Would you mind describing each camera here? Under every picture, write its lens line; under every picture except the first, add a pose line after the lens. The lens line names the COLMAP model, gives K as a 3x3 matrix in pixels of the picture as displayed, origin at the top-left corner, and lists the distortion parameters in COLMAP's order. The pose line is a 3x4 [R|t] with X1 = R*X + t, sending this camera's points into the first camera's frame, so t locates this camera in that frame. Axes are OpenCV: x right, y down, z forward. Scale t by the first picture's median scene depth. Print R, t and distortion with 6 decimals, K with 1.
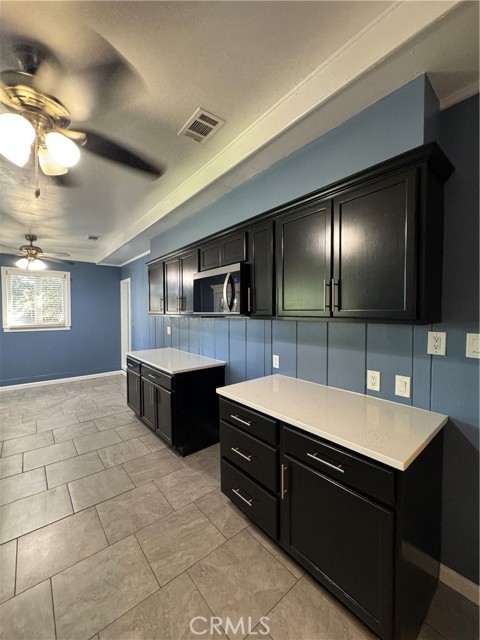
lens RADIAL K [[253.8, 0, 239.2], [0, 253.8, 319.8], [0, 0, 1]] dist [-0.001265, 0.000200]
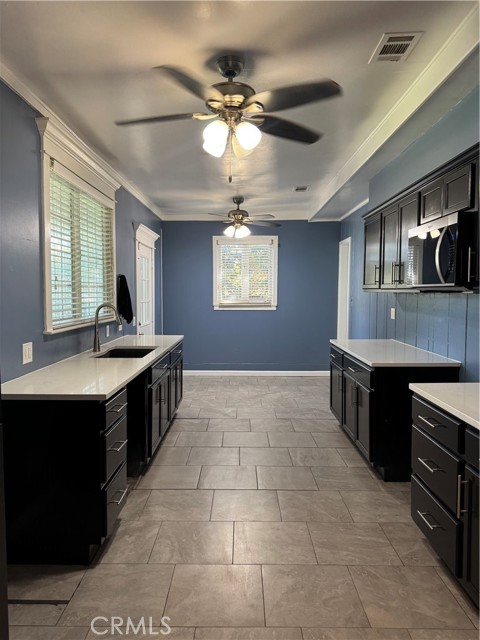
lens RADIAL K [[446.7, 0, 235.6], [0, 446.7, 319.1], [0, 0, 1]] dist [0.000396, -0.008589]
pose [[0.759151, 0.042678, -0.649514, 0.252052], [-0.019008, 0.998876, 0.043417, 0.019020], [0.650637, -0.020615, 0.759109, -0.237848]]
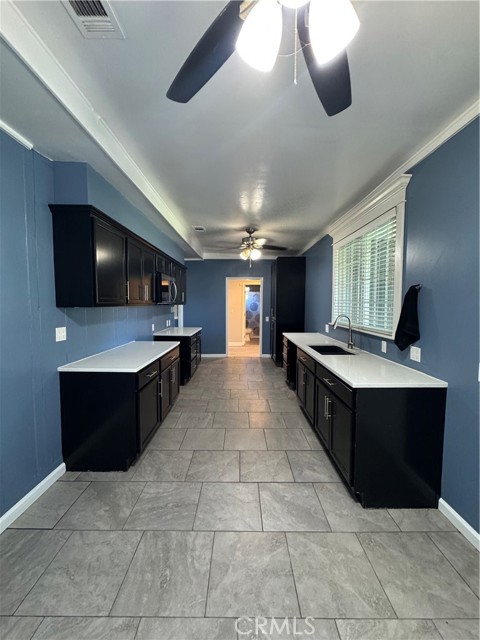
lens RADIAL K [[253.8, 0, 240.0], [0, 253.8, 316.7], [0, 0, 1]] dist [-0.001265, 0.000200]
pose [[-0.766760, -0.038392, 0.640785, -1.283350], [0.015686, 0.996791, 0.078491, -0.043165], [-0.641742, 0.070235, -0.763698, 1.652402]]
